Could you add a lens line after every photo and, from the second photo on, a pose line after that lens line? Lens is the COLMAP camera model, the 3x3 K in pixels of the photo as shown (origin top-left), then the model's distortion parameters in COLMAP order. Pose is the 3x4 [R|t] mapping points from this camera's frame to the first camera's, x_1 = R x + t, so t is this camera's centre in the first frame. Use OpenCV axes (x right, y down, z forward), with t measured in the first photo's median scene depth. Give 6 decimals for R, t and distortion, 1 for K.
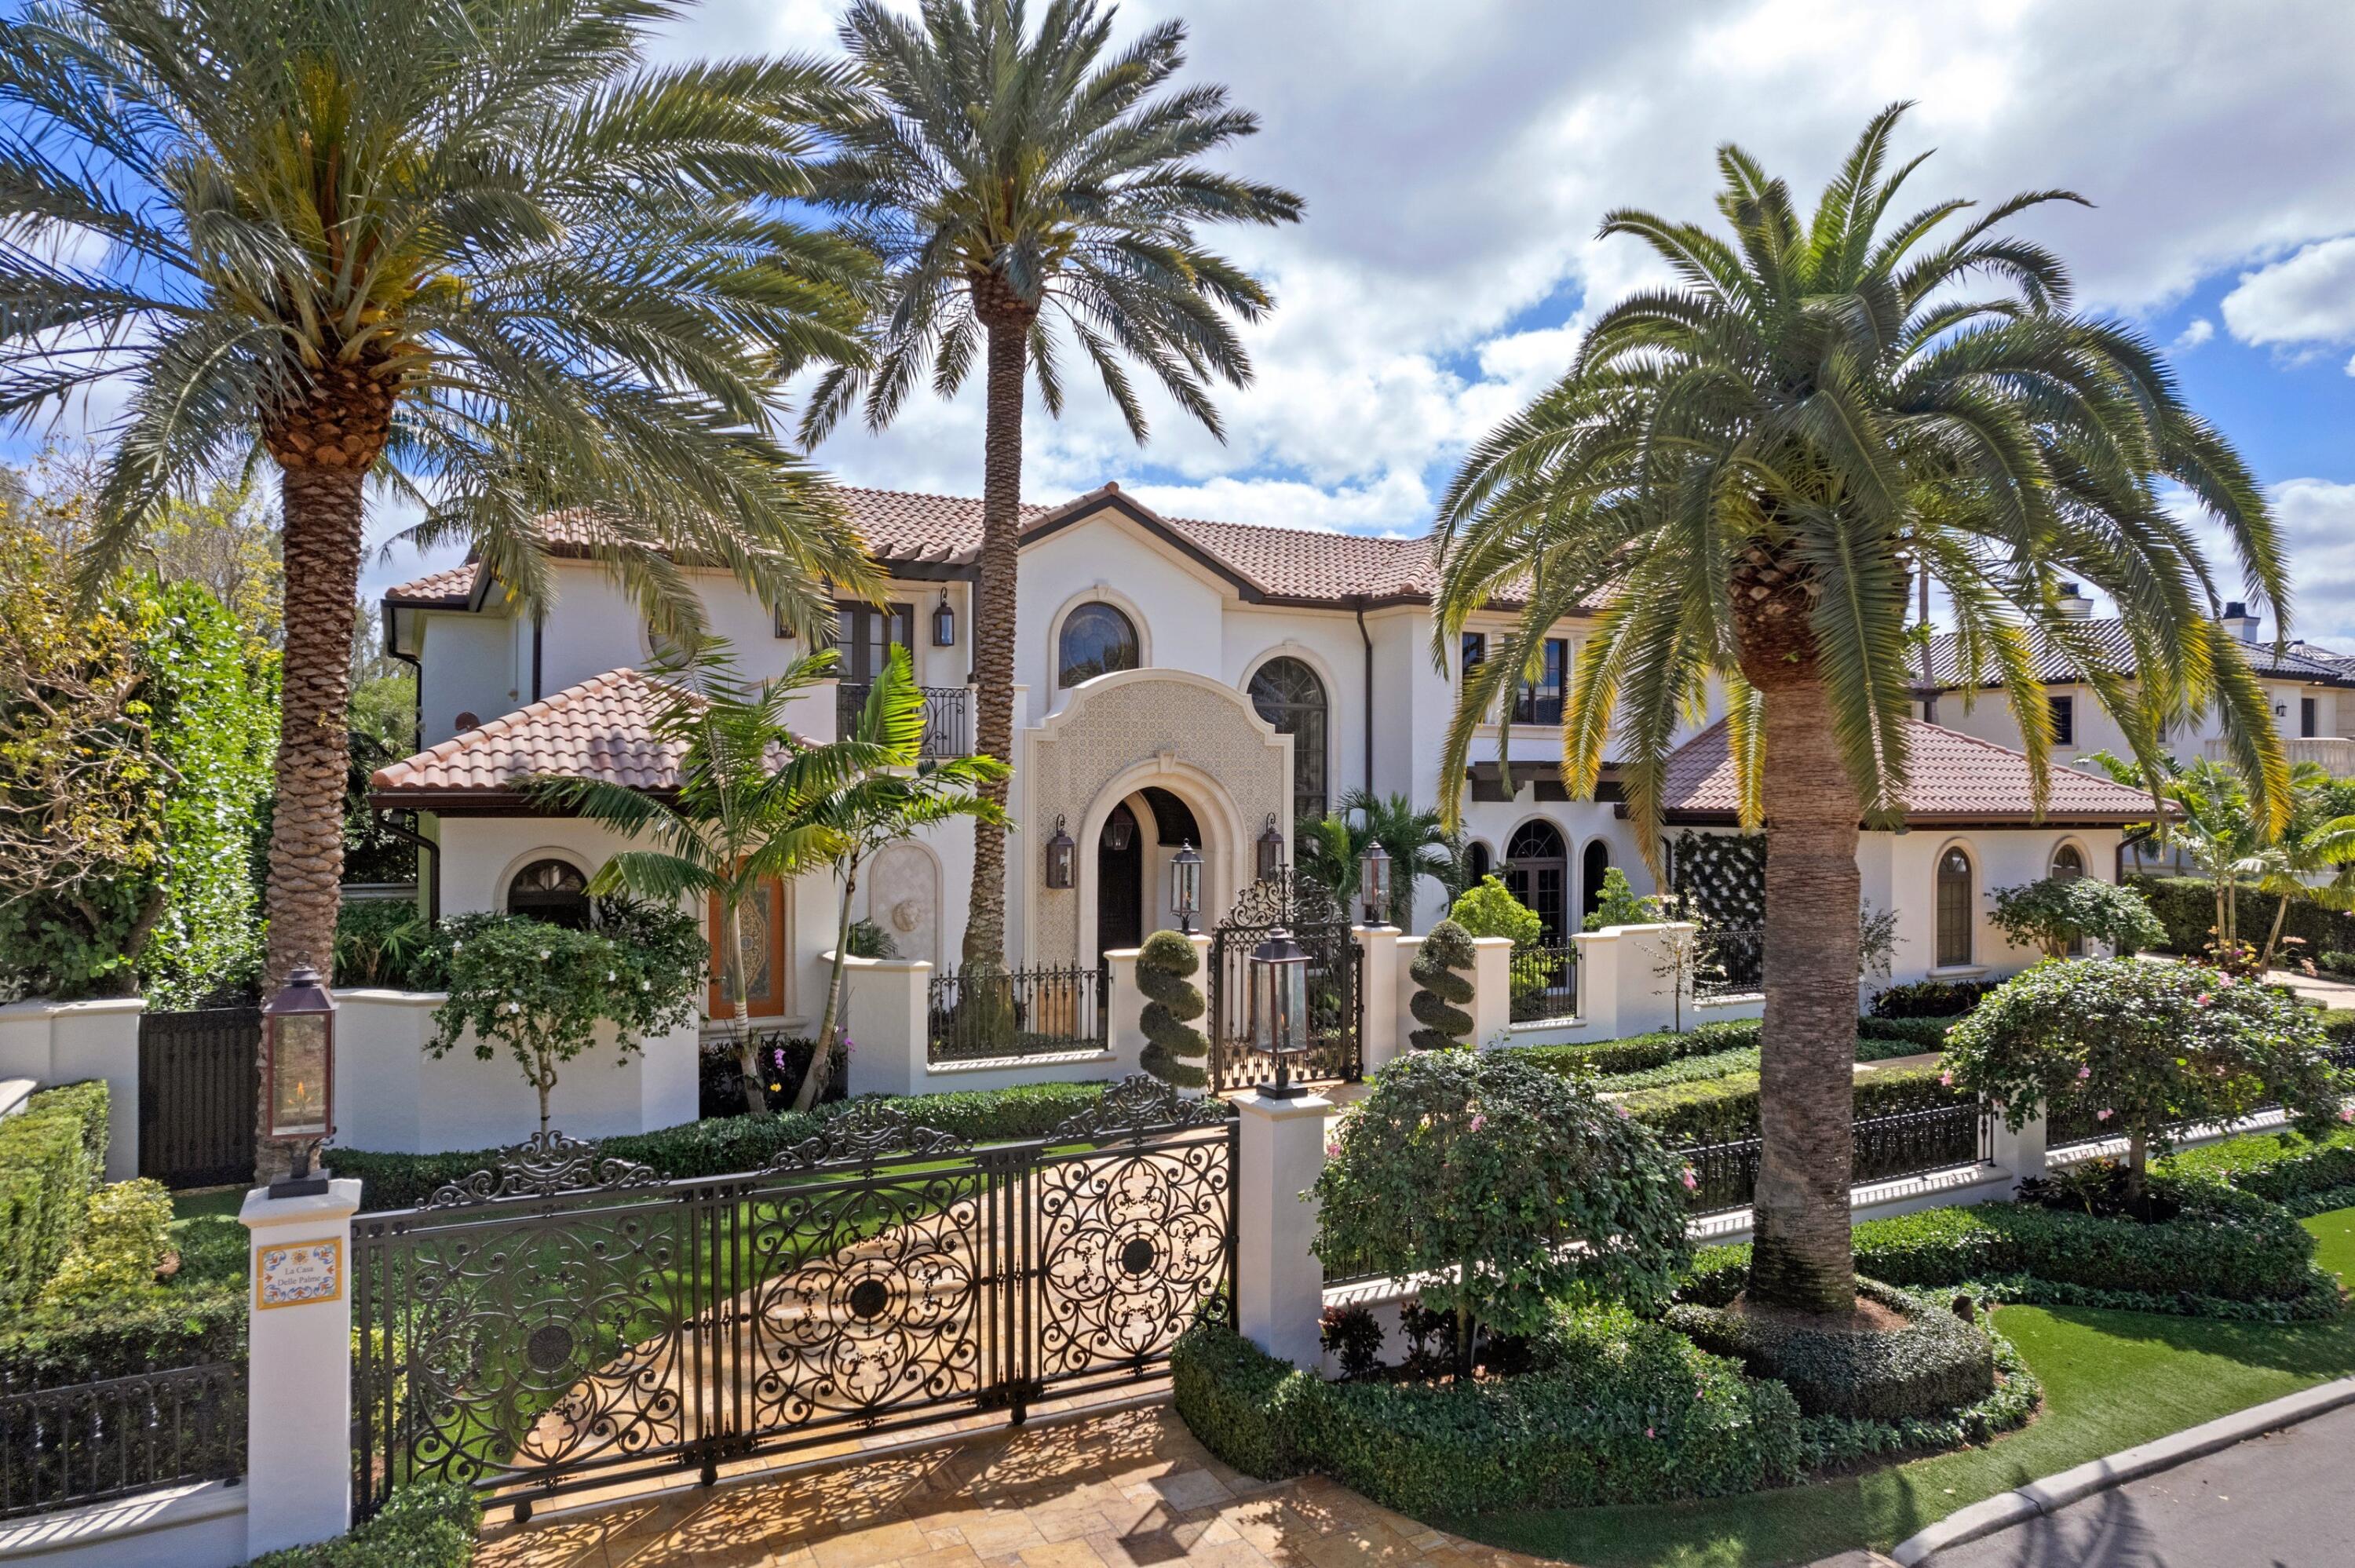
lens RADIAL K [[1496.1, 0, 1163.0], [0, 1496.1, 778.3], [0, 0, 1]] dist [-0.003431, 0.002662]
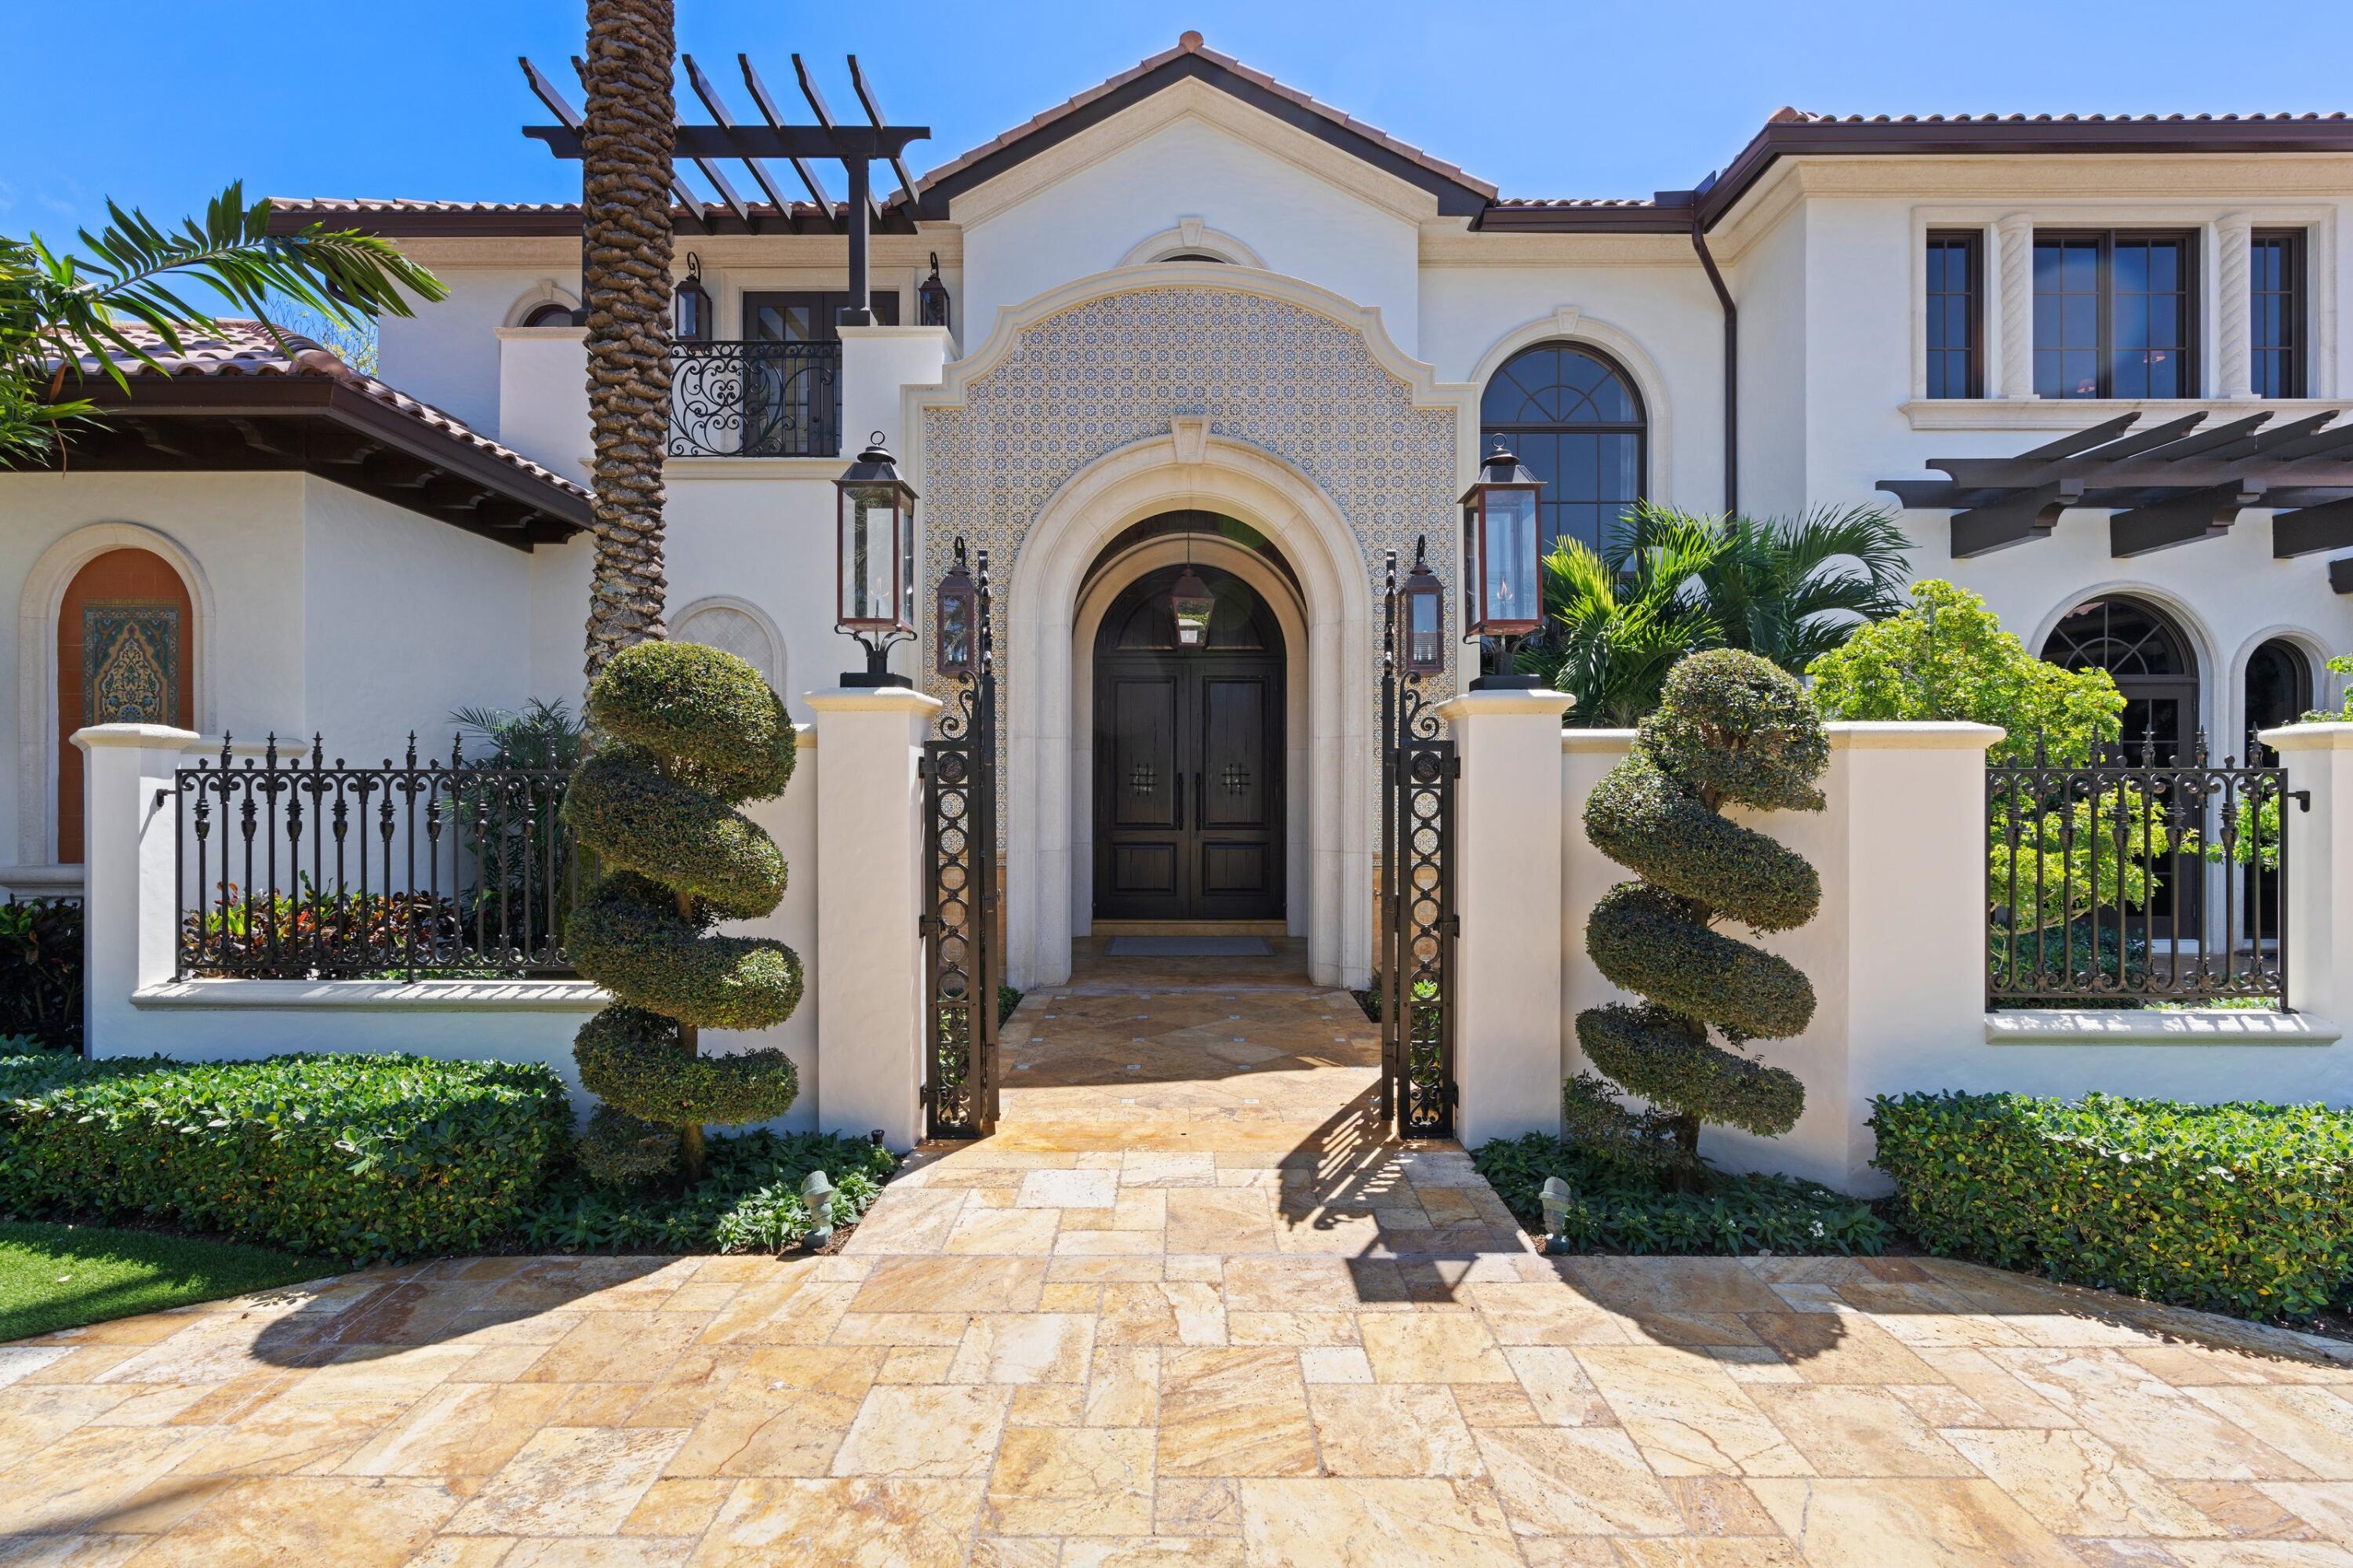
lens RADIAL K [[1081.8, 0, 1168.1], [0, 1081.8, 781.2], [0, 0, 1]] dist [-0.002750, -0.000536]
pose [[0.884527, -0.005144, -0.466460, 0.191447], [0.007042, 0.999973, 0.002326, 0.119040], [0.466435, -0.005342, 0.884539, 0.747575]]
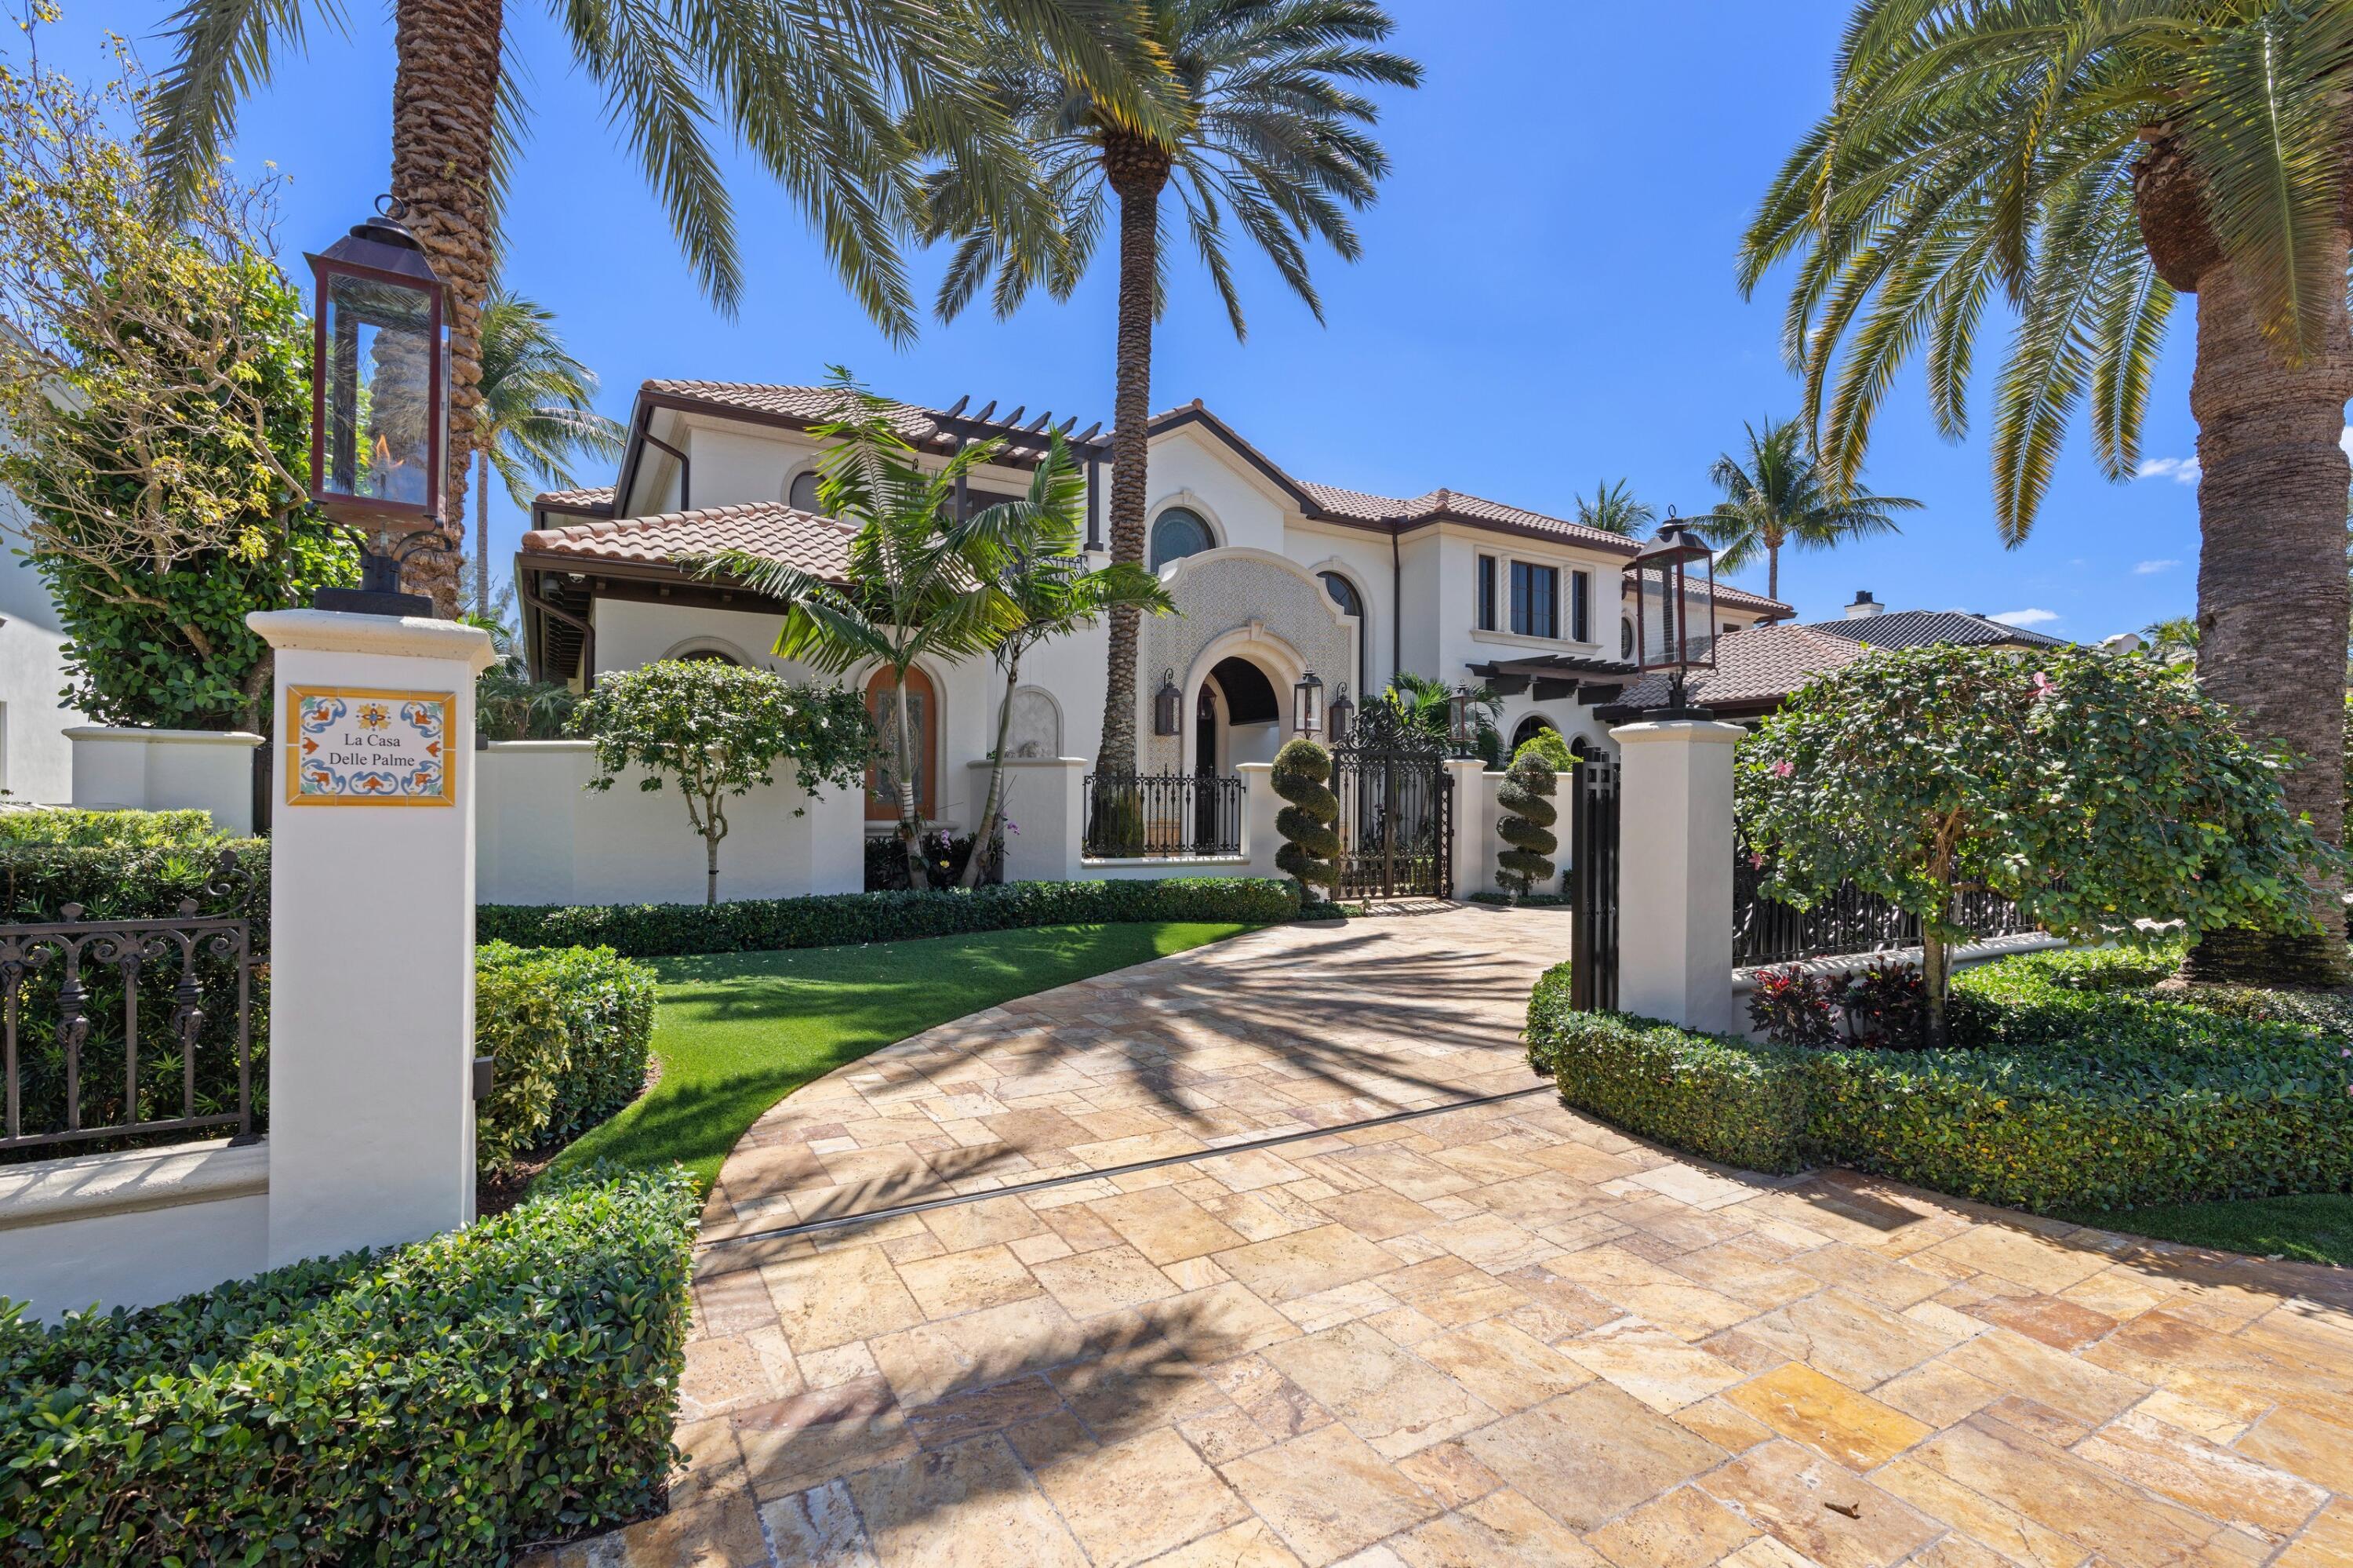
lens RADIAL K [[1077.8, 0, 1185.1], [0, 1077.8, 792.4], [0, 0, 1]] dist [0.004144, 0.000274]
pose [[0.998165, 0.004502, 0.060379, -0.112174], [-0.004463, 0.999990, -0.000793, 0.125479], [-0.060382, 0.000522, 0.998175, 0.215469]]
